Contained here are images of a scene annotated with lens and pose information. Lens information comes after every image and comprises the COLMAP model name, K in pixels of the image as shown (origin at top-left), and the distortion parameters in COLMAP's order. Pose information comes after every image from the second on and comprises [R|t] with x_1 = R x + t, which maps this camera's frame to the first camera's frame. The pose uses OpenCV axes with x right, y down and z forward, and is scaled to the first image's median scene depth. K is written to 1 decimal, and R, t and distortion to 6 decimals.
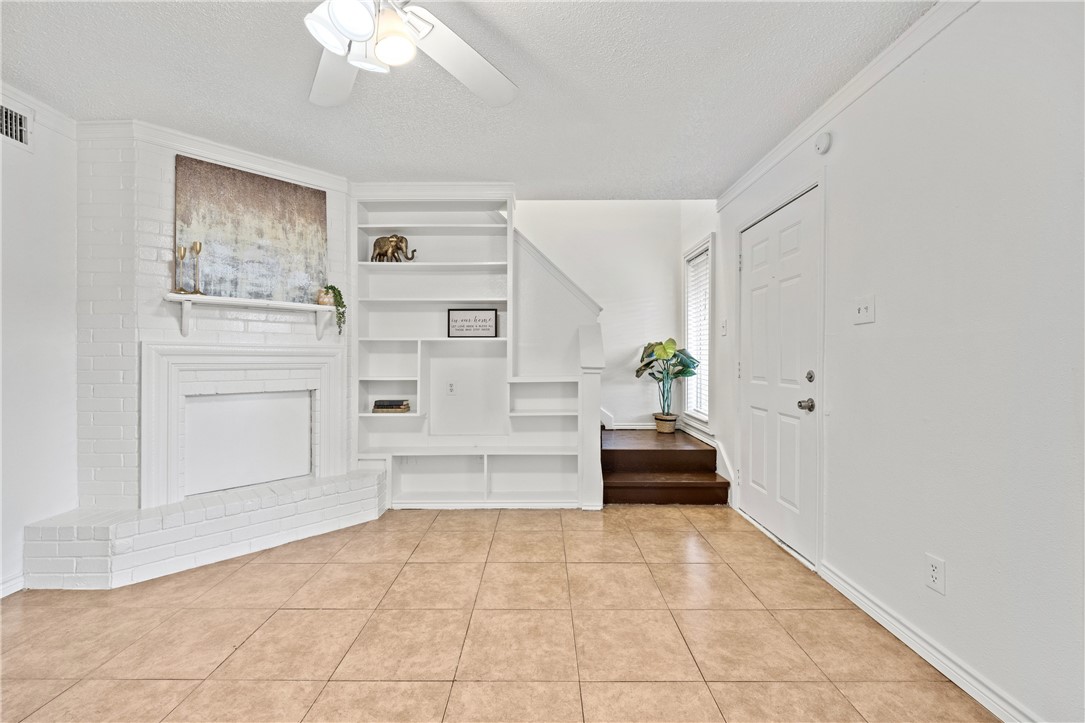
lens RADIAL K [[433.1, 0, 542.0], [0, 433.1, 357.6], [0, 0, 1]] dist [-0.002825, -0.000829]
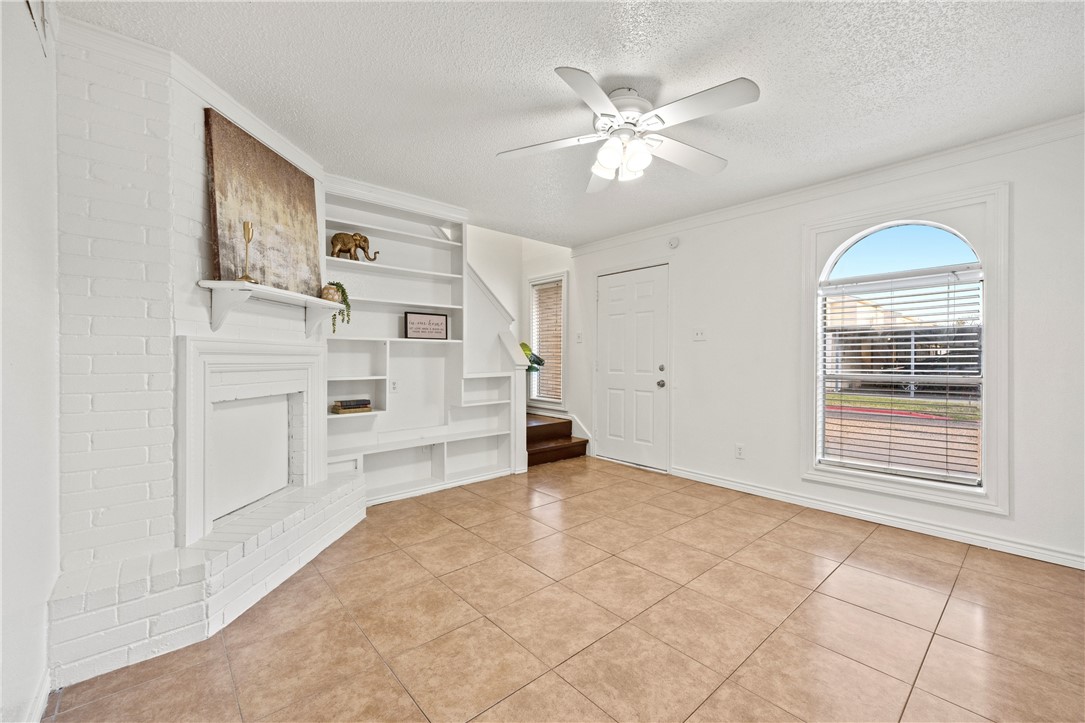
lens RADIAL K [[422.6, 0, 542.1], [0, 422.6, 360.3], [0, 0, 1]] dist [0.004471, -0.000528]
pose [[0.760881, -0.003188, 0.648883, -0.760341], [-0.001793, 0.999974, 0.007015, 0.000156], [-0.648889, -0.006502, 0.760855, -0.018641]]
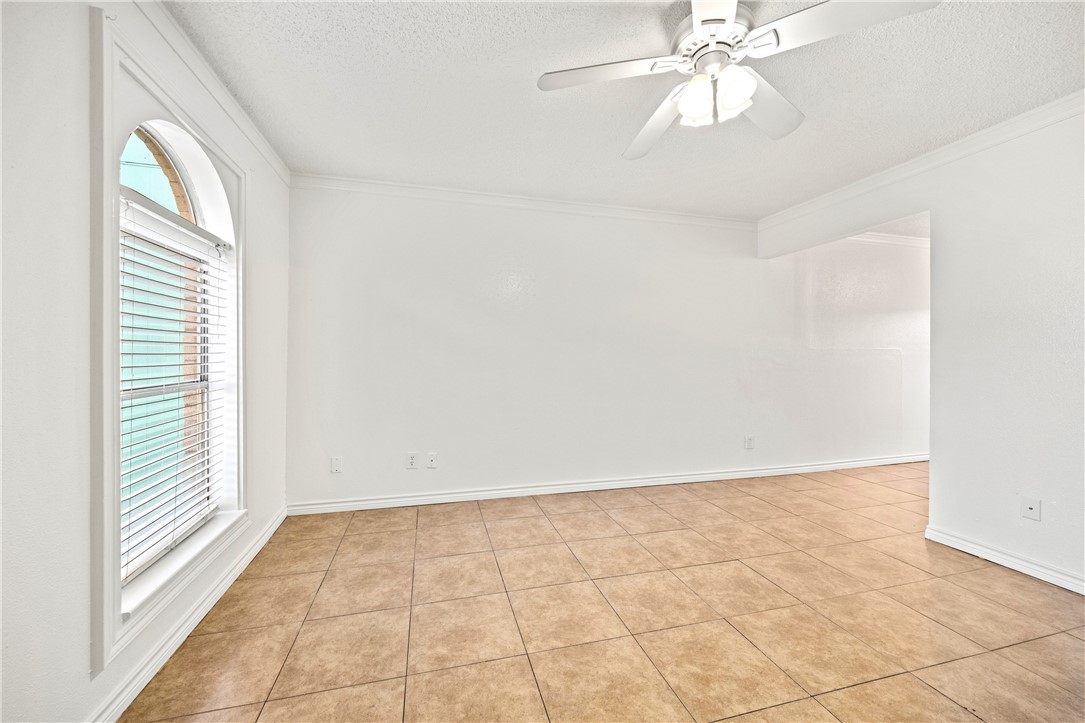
lens RADIAL K [[422.6, 0, 546.5], [0, 422.6, 357.7], [0, 0, 1]] dist [0.004471, -0.000528]
pose [[-0.964932, -0.006126, -0.262427, 0.170611], [-0.006953, 0.999973, 0.002224, -0.000321], [0.262406, 0.003970, -0.964949, 0.919311]]
